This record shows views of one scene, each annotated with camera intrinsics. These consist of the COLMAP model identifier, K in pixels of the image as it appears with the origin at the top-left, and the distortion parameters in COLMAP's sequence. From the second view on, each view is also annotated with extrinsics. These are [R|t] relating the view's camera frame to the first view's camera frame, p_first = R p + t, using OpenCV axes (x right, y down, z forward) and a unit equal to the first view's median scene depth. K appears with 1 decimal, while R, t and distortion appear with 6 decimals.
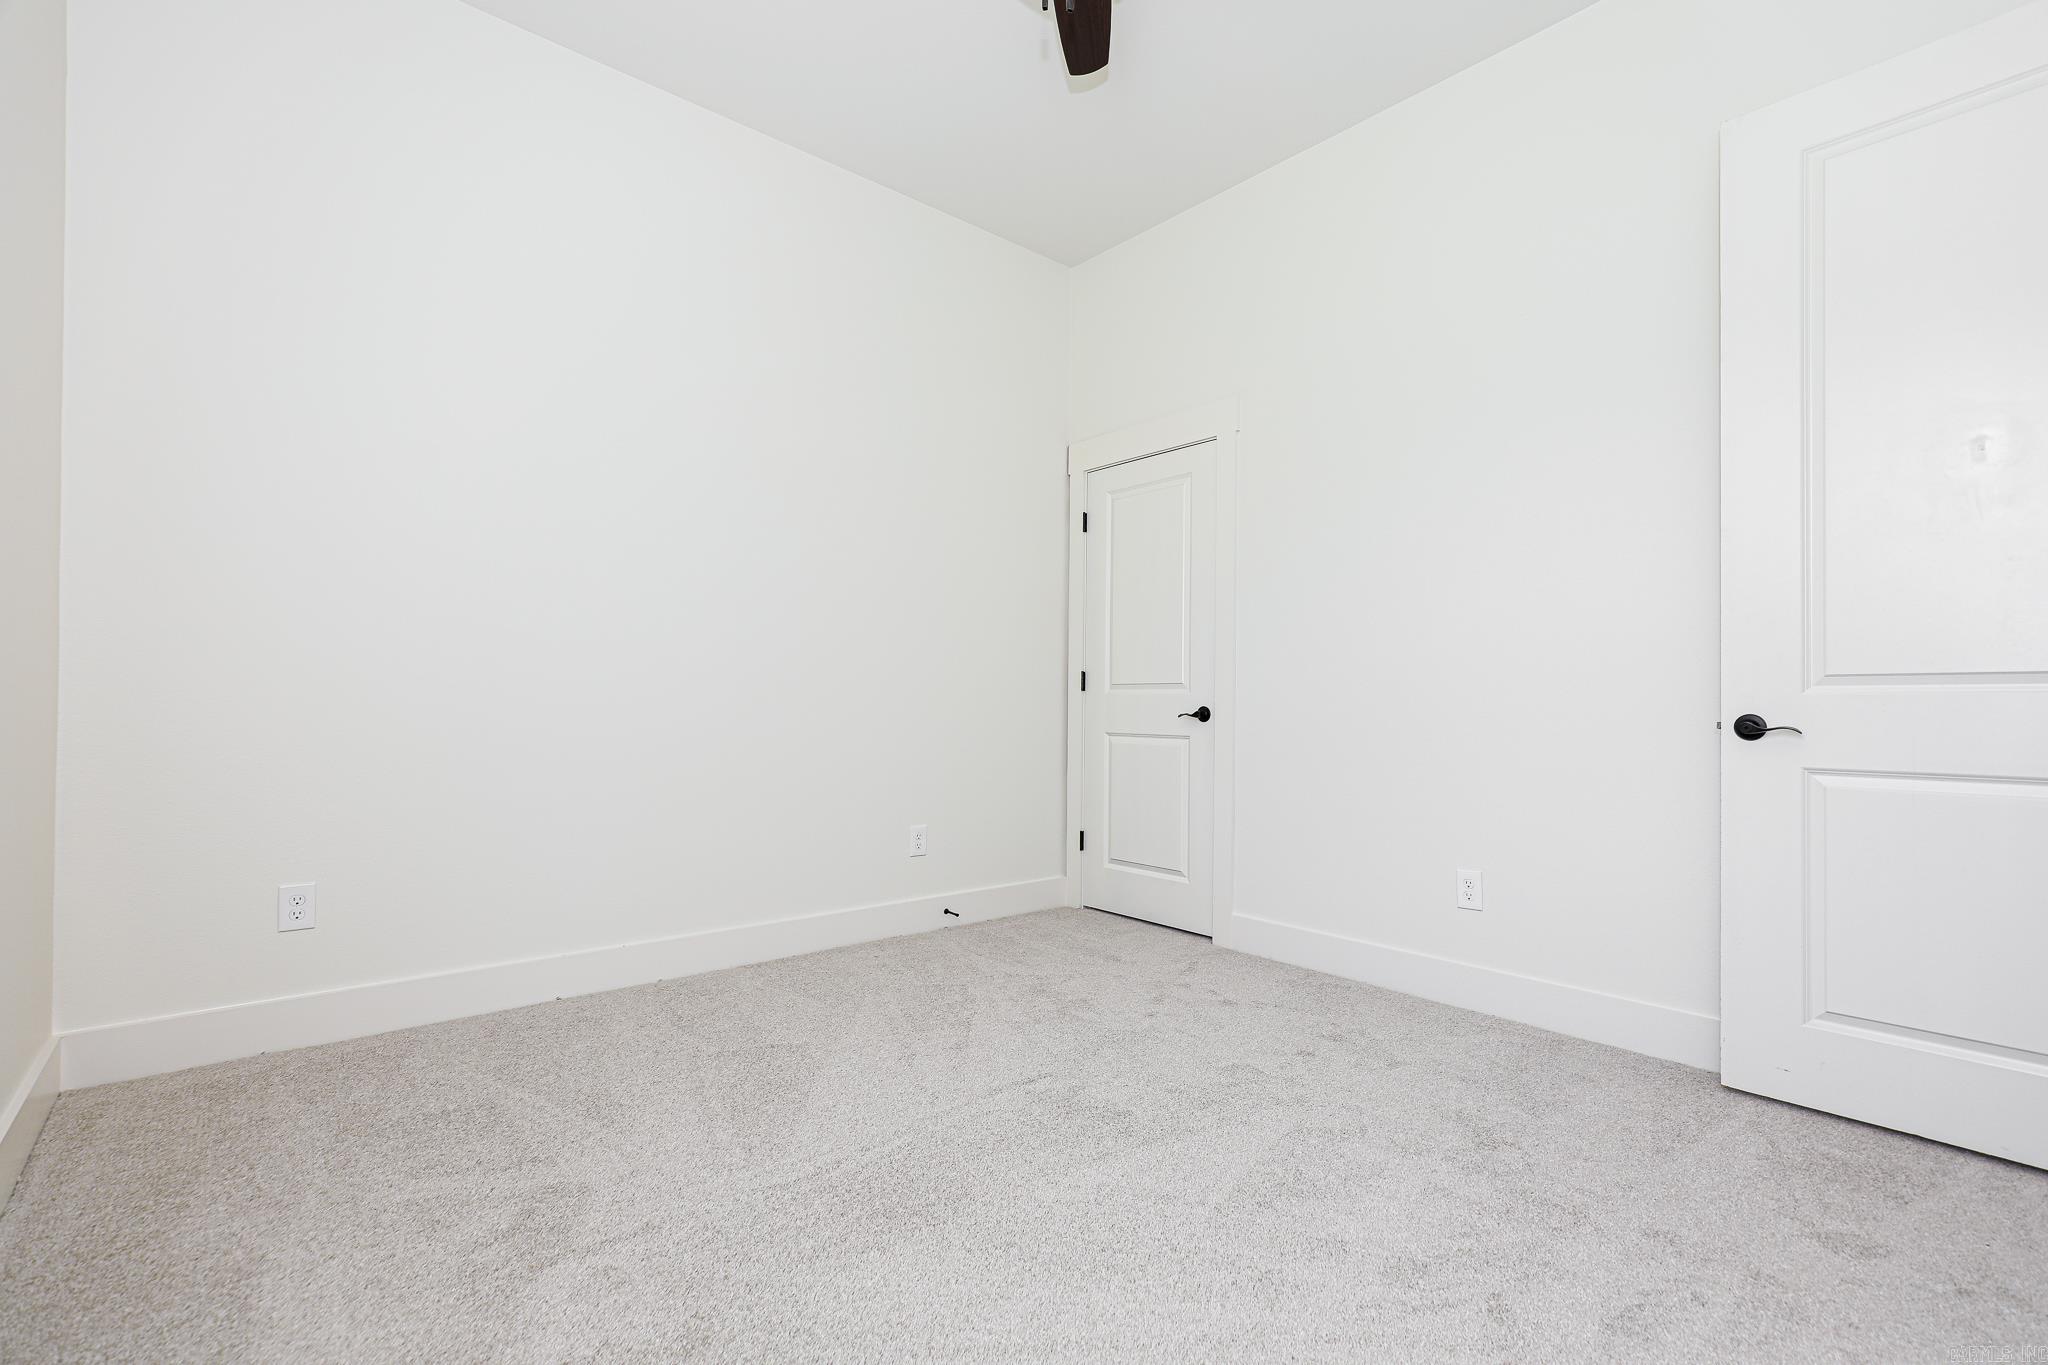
lens RADIAL K [[953.8, 0, 1013.0], [0, 953.8, 687.7], [0, 0, 1]] dist [-0.012784, 0.000405]
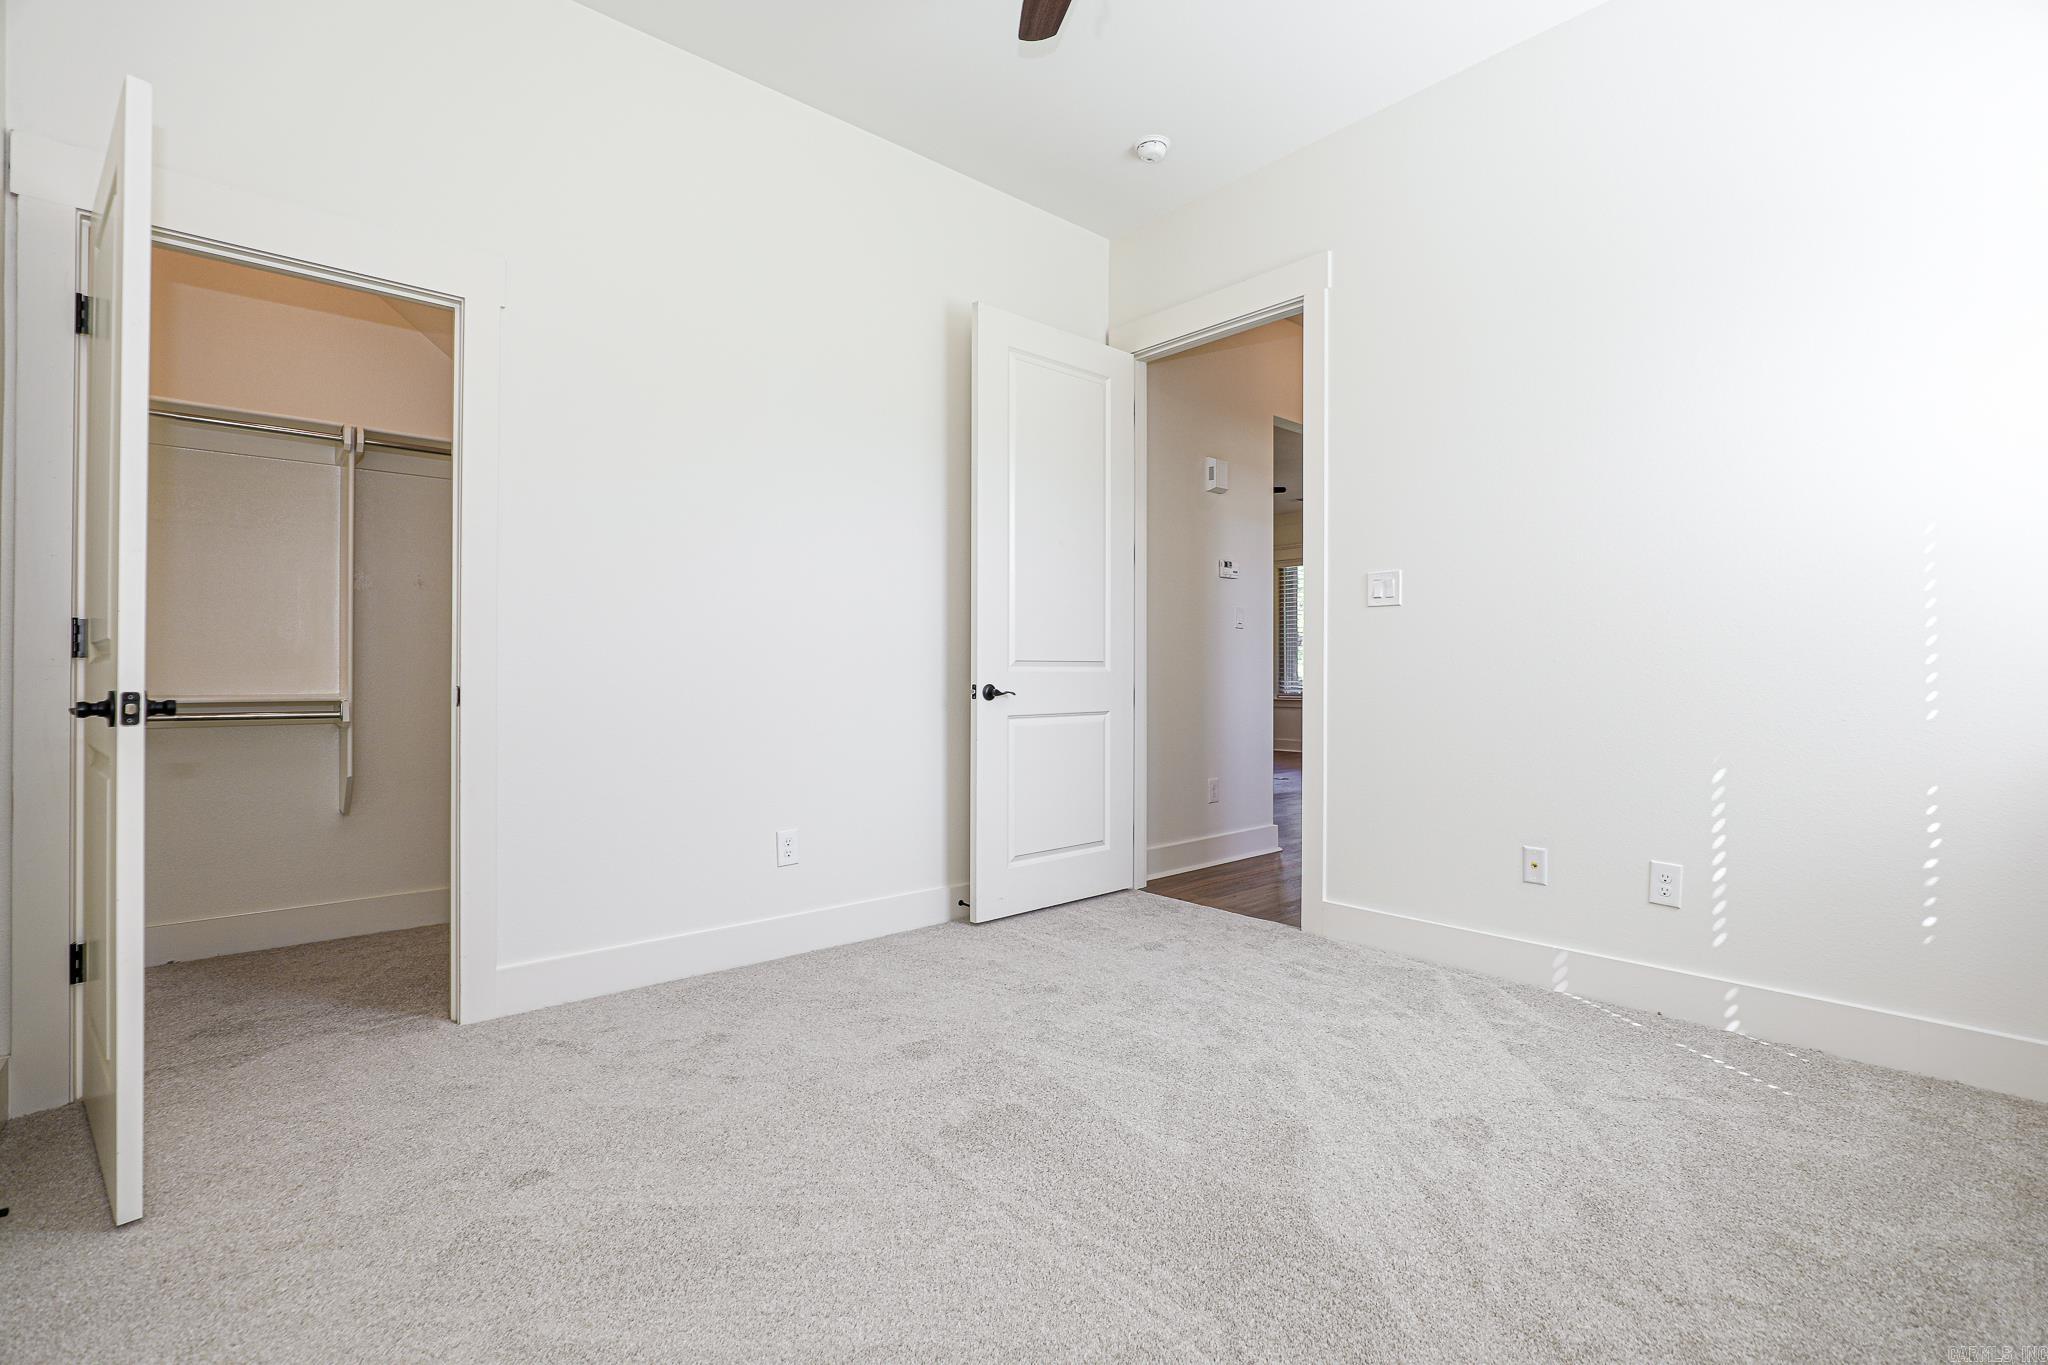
lens RADIAL K [[953.8, 0, 1016.1], [0, 953.8, 681.6], [0, 0, 1]] dist [-0.012784, 0.000405]
pose [[-0.056687, -0.008342, 0.998357, -0.442614], [-0.013825, 0.999876, 0.007569, 0.005878], [-0.998296, -0.013374, -0.056795, 0.560315]]
